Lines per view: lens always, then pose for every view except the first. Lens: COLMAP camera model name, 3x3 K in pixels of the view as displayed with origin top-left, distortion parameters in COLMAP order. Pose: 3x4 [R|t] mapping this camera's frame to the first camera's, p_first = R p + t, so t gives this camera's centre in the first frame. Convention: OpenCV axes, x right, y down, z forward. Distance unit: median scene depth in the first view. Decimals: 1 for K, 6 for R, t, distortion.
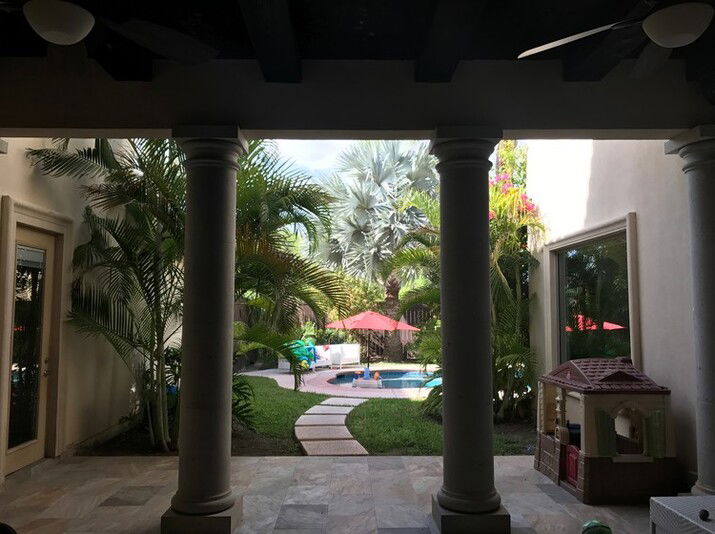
lens RADIAL K [[588.8, 0, 355.0], [0, 588.8, 263.9], [0, 0, 1]] dist [0.019823, -0.018084]
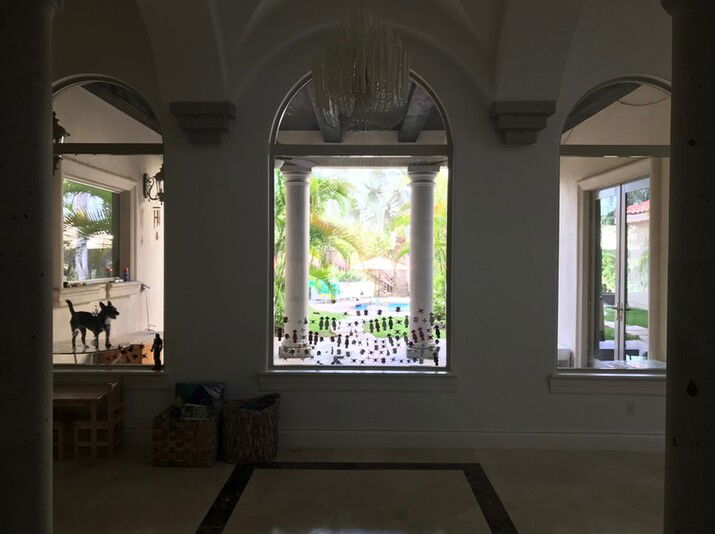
lens RADIAL K [[588.8, 0, 355.0], [0, 588.8, 263.9], [0, 0, 1]] dist [0.019823, -0.018084]
pose [[0.999590, 0.007634, -0.027596, 0.009622], [-0.005099, 0.995856, 0.090799, -0.057440], [0.028175, -0.090621, 0.995487, -0.787169]]
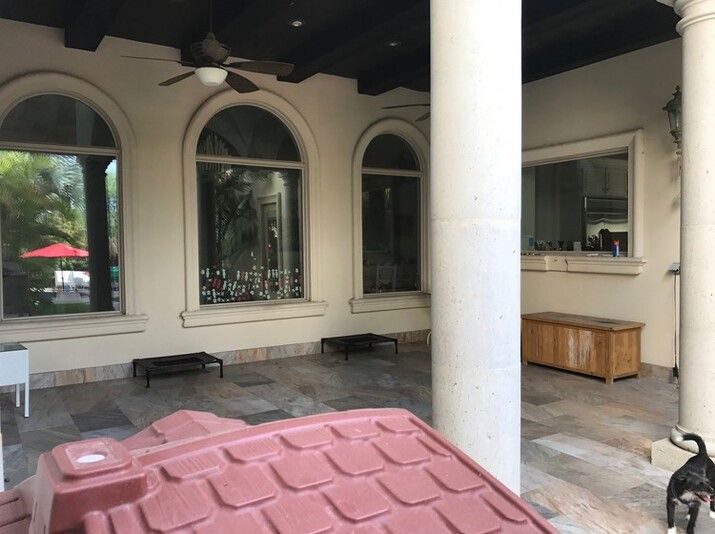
lens RADIAL K [[588.8, 0, 355.0], [0, 588.8, 263.9], [0, 0, 1]] dist [0.019823, -0.018084]
pose [[-0.849058, 0.030606, -0.527412, 0.445411], [0.054248, 0.998094, -0.029412, 0.114921], [0.525507, -0.053583, -0.849100, 1.088053]]
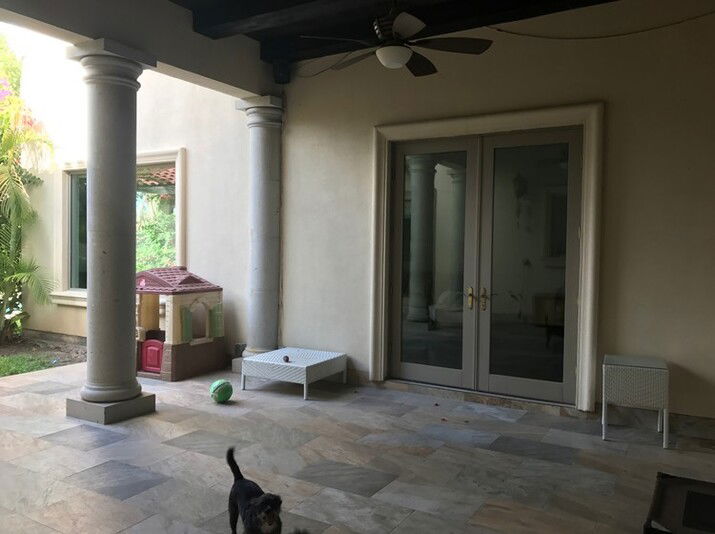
lens RADIAL K [[588.8, 0, 355.0], [0, 588.8, 263.9], [0, 0, 1]] dist [0.019823, -0.018084]
pose [[0.523195, -0.020016, 0.851978, -0.380492], [-0.082323, 0.993862, 0.073904, 0.031079], [-0.848227, -0.108804, 0.518336, 0.051067]]
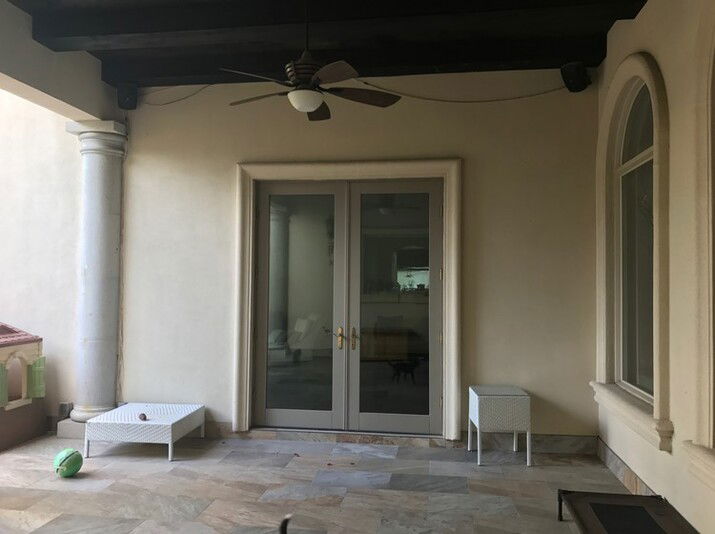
lens RADIAL K [[588.8, 0, 355.0], [0, 588.8, 263.9], [0, 0, 1]] dist [0.019823, -0.018084]
pose [[0.156825, 0.033534, 0.987057, -0.423643], [-0.088417, 0.995887, -0.019786, 0.035838], [-0.983661, -0.084169, 0.159145, 0.207019]]
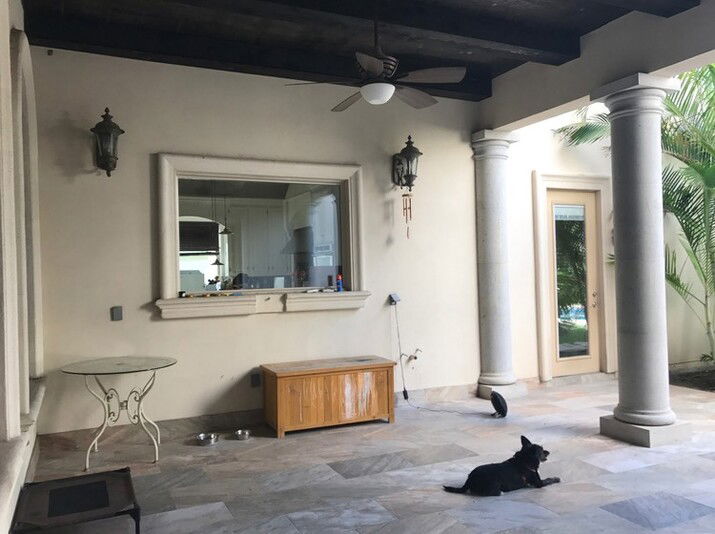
lens RADIAL K [[584.6, 0, 361.4], [0, 584.6, 256.5], [0, 0, 1]] dist [0.109042, -0.156697]
pose [[0.418289, -0.029015, -0.907850, 0.418361], [0.091777, 0.995725, 0.010463, 0.028969], [0.903665, -0.087696, 0.419164, 0.050614]]
